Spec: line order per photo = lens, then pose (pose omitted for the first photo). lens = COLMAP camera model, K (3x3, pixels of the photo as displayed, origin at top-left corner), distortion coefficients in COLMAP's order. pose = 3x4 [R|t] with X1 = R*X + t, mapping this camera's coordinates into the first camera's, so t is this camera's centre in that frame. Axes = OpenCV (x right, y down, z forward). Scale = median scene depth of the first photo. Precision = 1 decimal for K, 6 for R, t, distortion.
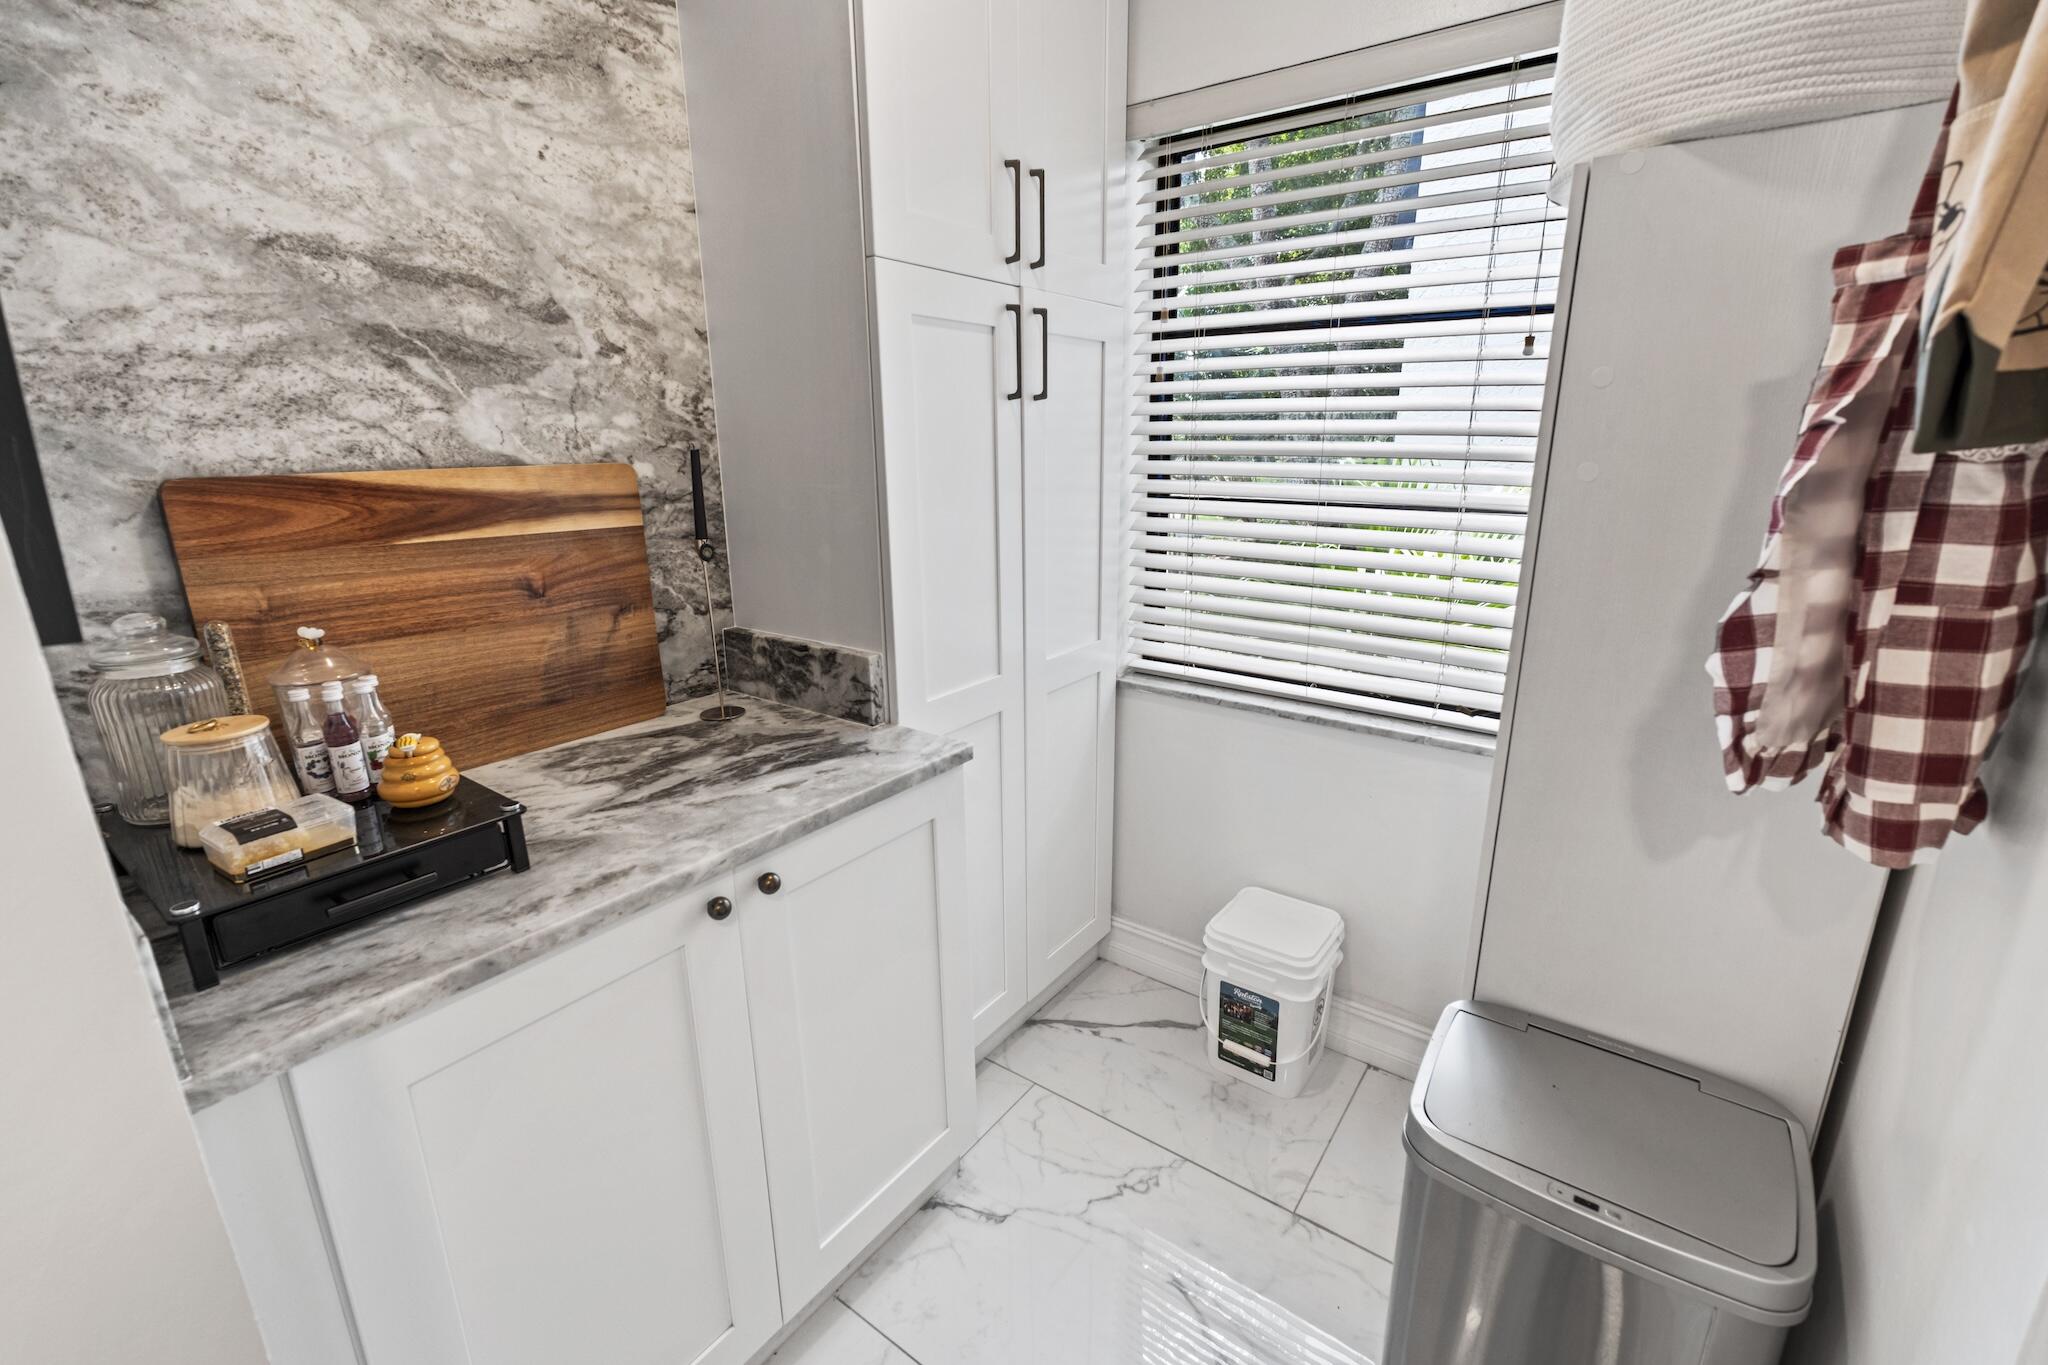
lens RADIAL K [[878.1, 0, 1034.9], [0, 878.1, 678.4], [0, 0, 1]] dist [-0.003298, 0.001146]
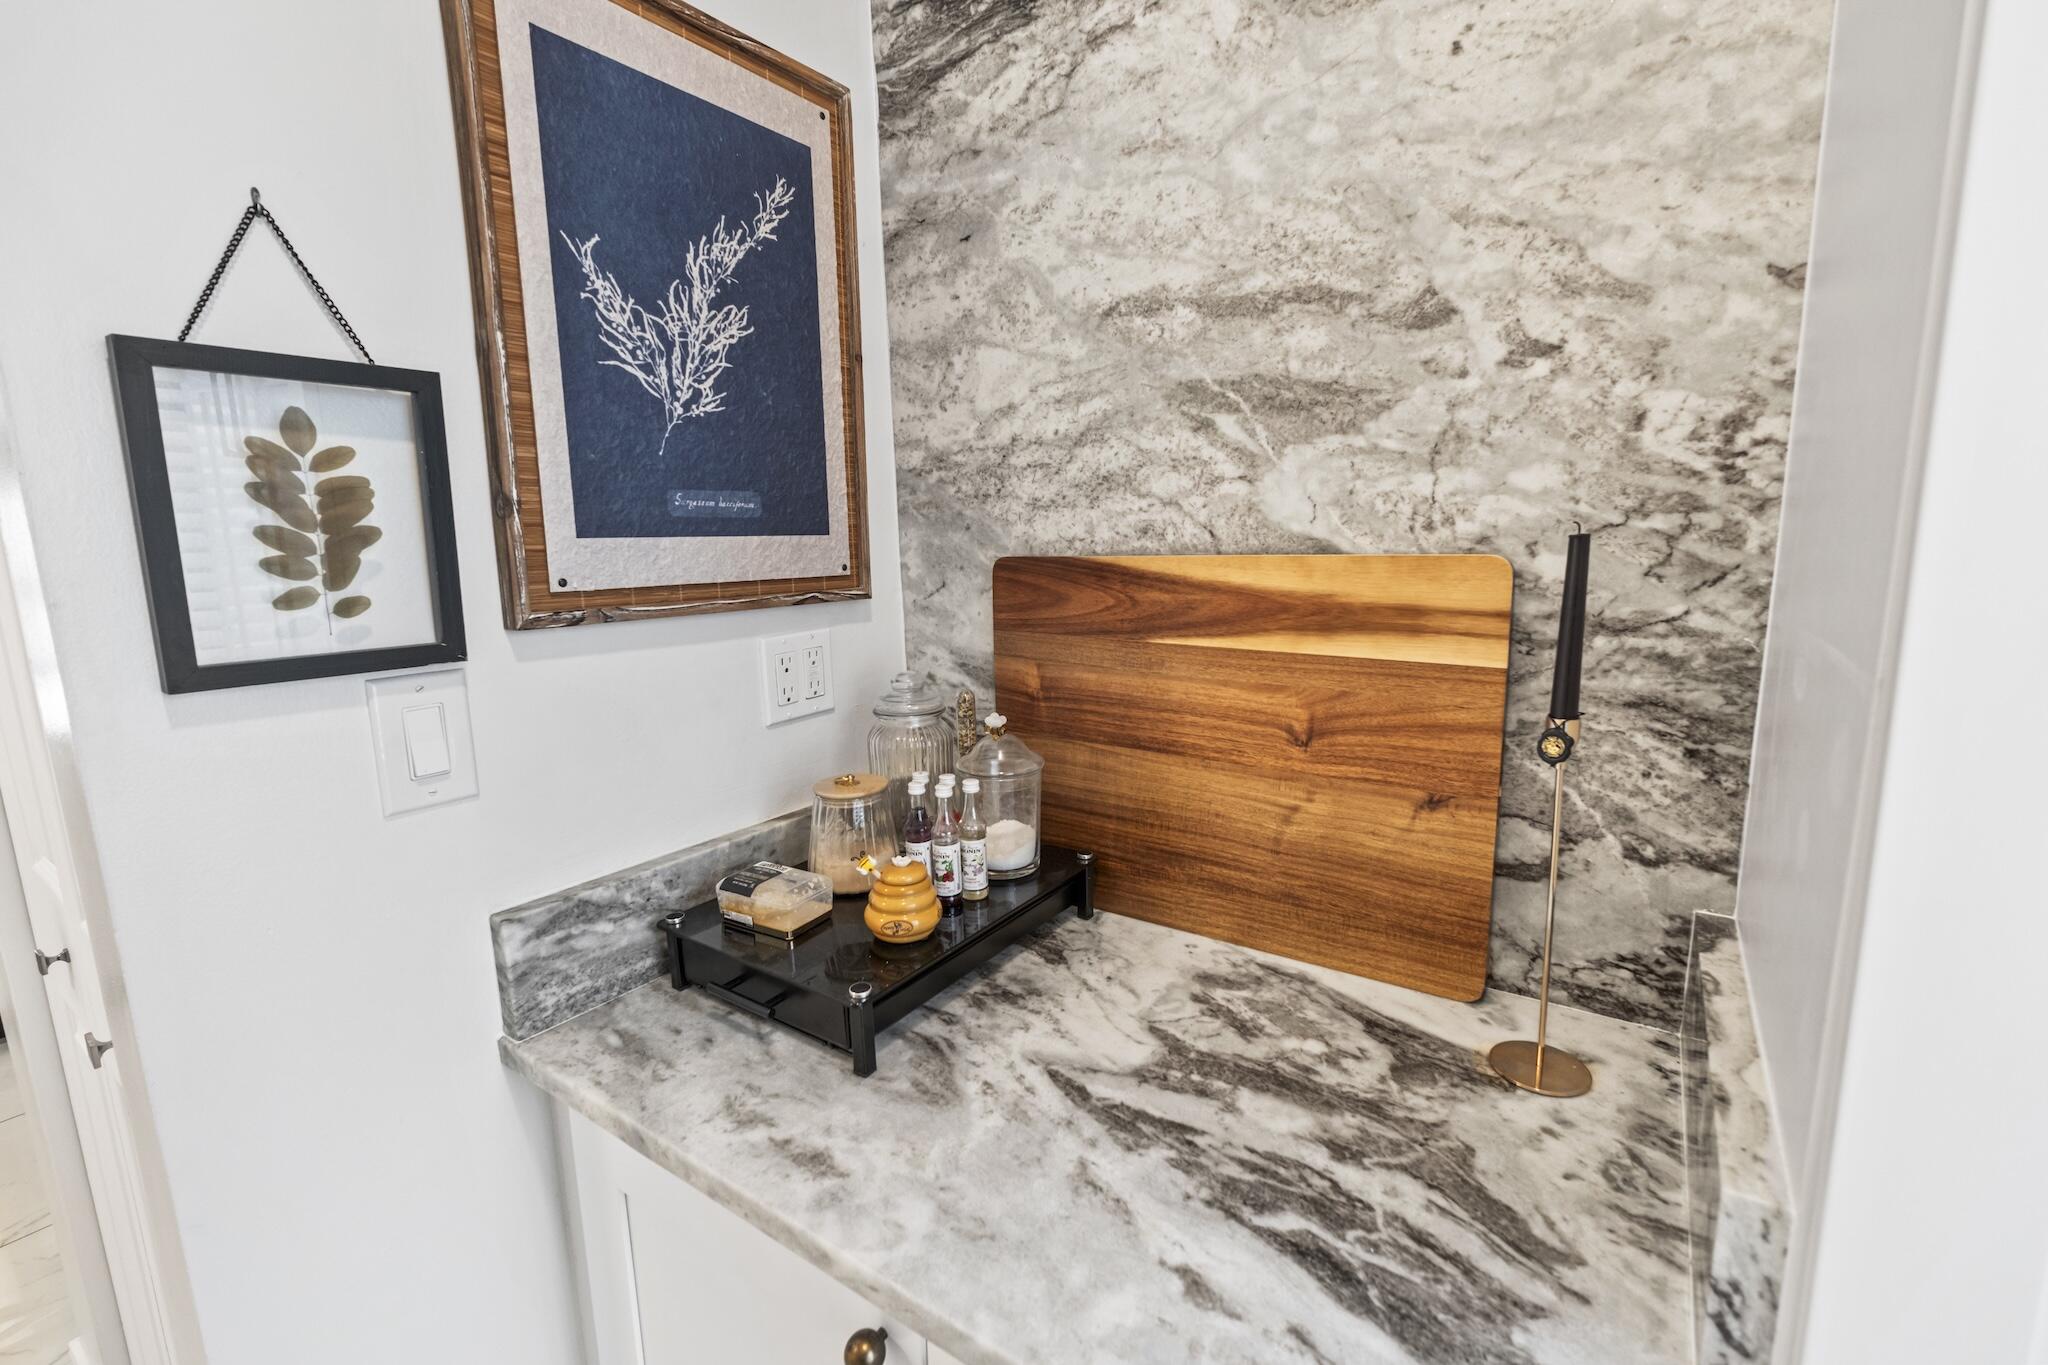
lens RADIAL K [[878.1, 0, 1034.9], [0, 878.1, 678.4], [0, 0, 1]] dist [-0.003298, 0.001146]
pose [[0.033625, 0.170497, -0.984784, 0.092364], [-0.249282, 0.955630, 0.156938, -0.214918], [0.967847, 0.240212, 0.074635, 0.807543]]
